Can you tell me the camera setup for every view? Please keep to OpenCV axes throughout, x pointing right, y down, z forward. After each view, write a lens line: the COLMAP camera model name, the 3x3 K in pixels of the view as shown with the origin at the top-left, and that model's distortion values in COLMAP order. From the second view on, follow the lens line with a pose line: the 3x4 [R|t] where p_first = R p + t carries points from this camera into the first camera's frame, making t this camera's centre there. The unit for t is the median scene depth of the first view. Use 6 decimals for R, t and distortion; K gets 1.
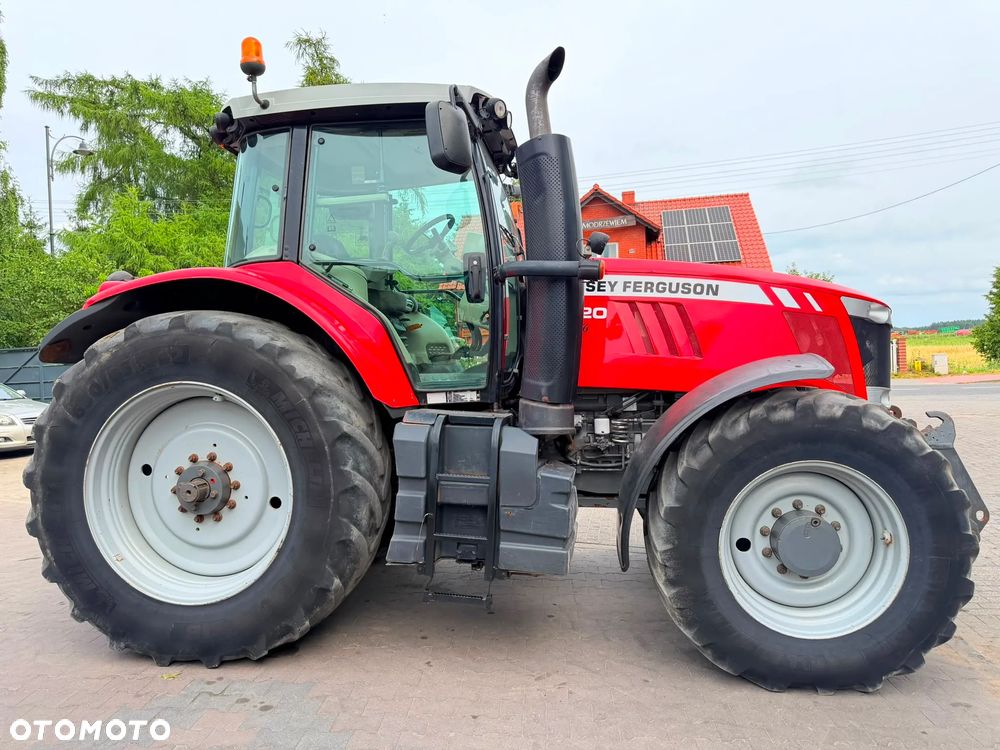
lens RADIAL K [[707.0, 0, 494.0], [0, 707.0, 375.7], [0, 0, 1]] dist [0.047240, -0.058007]
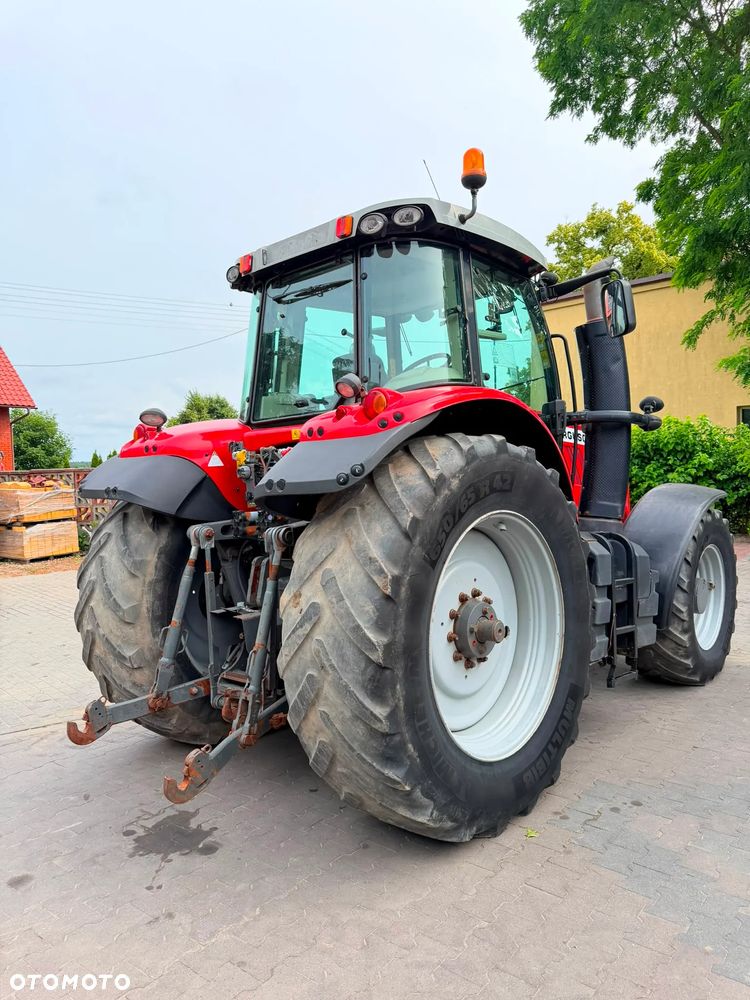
lens RADIAL K [[707.0, 0, 371.4], [0, 707.0, 497.0], [0, 0, 1]] dist [0.047240, -0.058007]
pose [[0.560726, -0.010927, 0.827929, -1.181902], [0.030427, 0.999509, -0.007416, -0.007146], [-0.827442, 0.029350, 0.560783, 0.578202]]
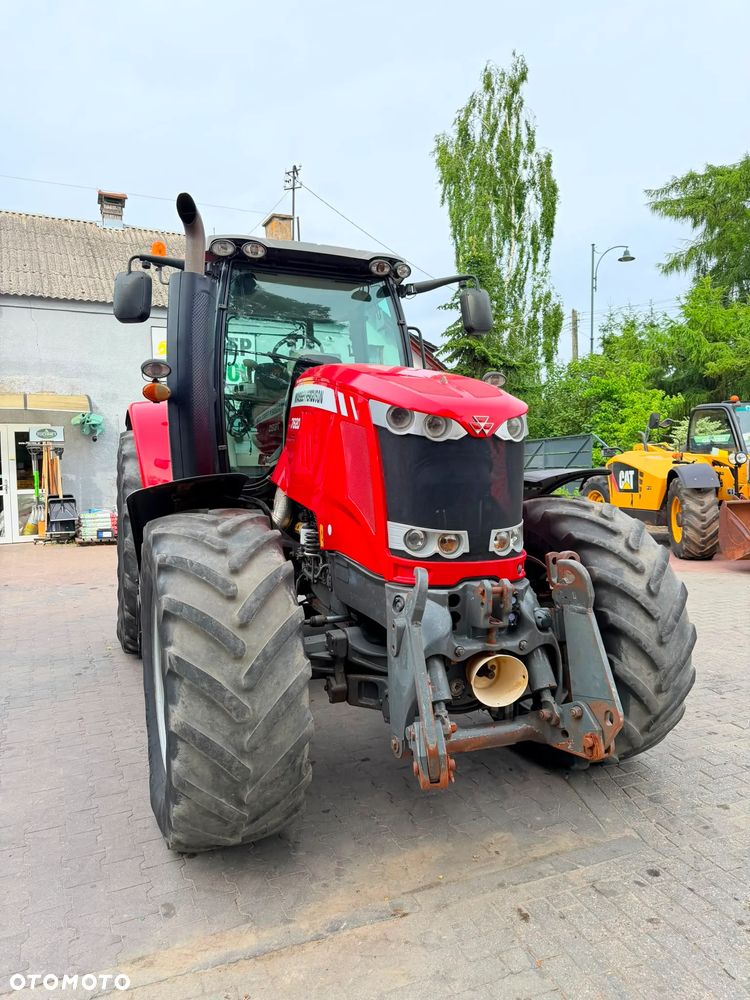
lens RADIAL K [[707.0, 0, 371.7], [0, 707.0, 497.6], [0, 0, 1]] dist [0.047240, -0.058007]
pose [[0.490696, 0.072459, -0.868313, 1.152756], [-0.027294, 0.997325, 0.067801, -0.058754], [0.870903, -0.009570, 0.491361, 0.639561]]
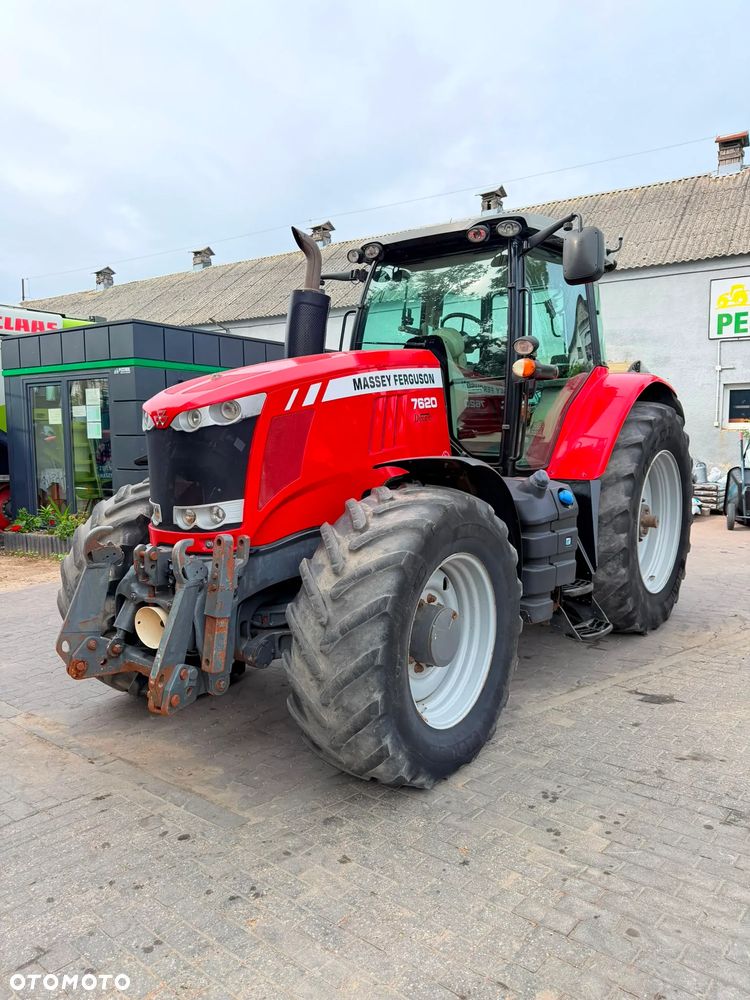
lens RADIAL K [[707.0, 0, 373.7], [0, 707.0, 497.8], [0, 0, 1]] dist [0.047240, -0.058007]
pose [[-0.492242, 0.124200, -0.861552, 1.210749], [0.002847, 0.989993, 0.141090, -0.110628], [0.870453, 0.066998, -0.487670, 1.719000]]
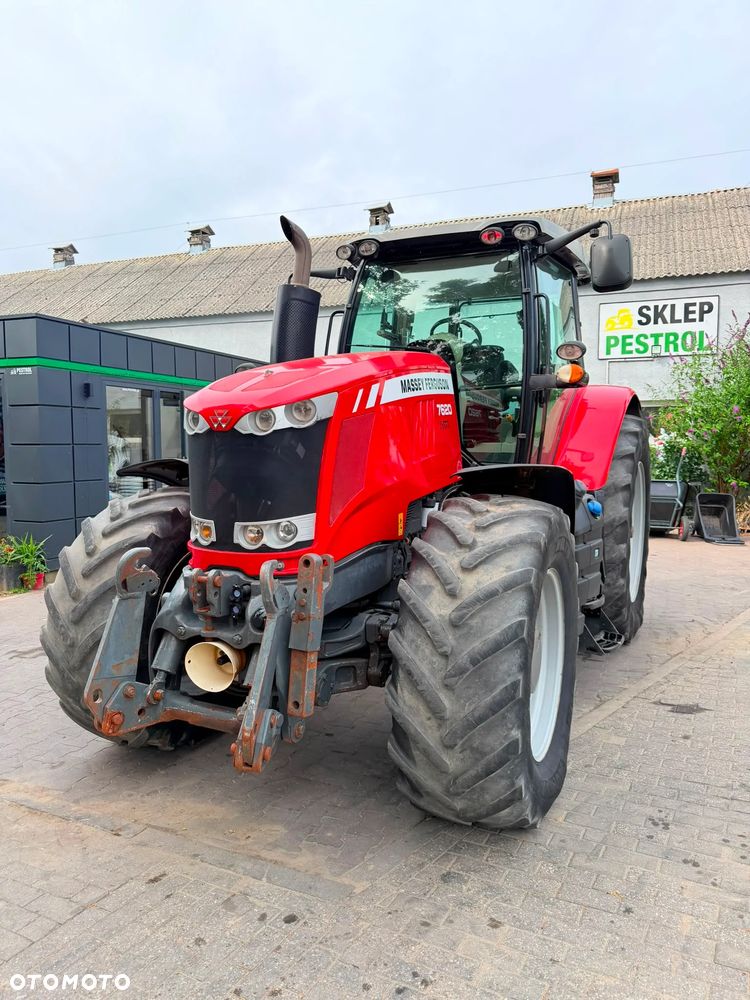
lens RADIAL K [[707.0, 0, 373.5], [0, 707.0, 500.0], [0, 0, 1]] dist [0.047240, -0.058007]
pose [[-0.303830, 0.112703, -0.946037, 1.235581], [-0.014230, 0.992331, 0.122788, -0.094792], [0.952620, 0.050769, -0.299896, 1.446054]]
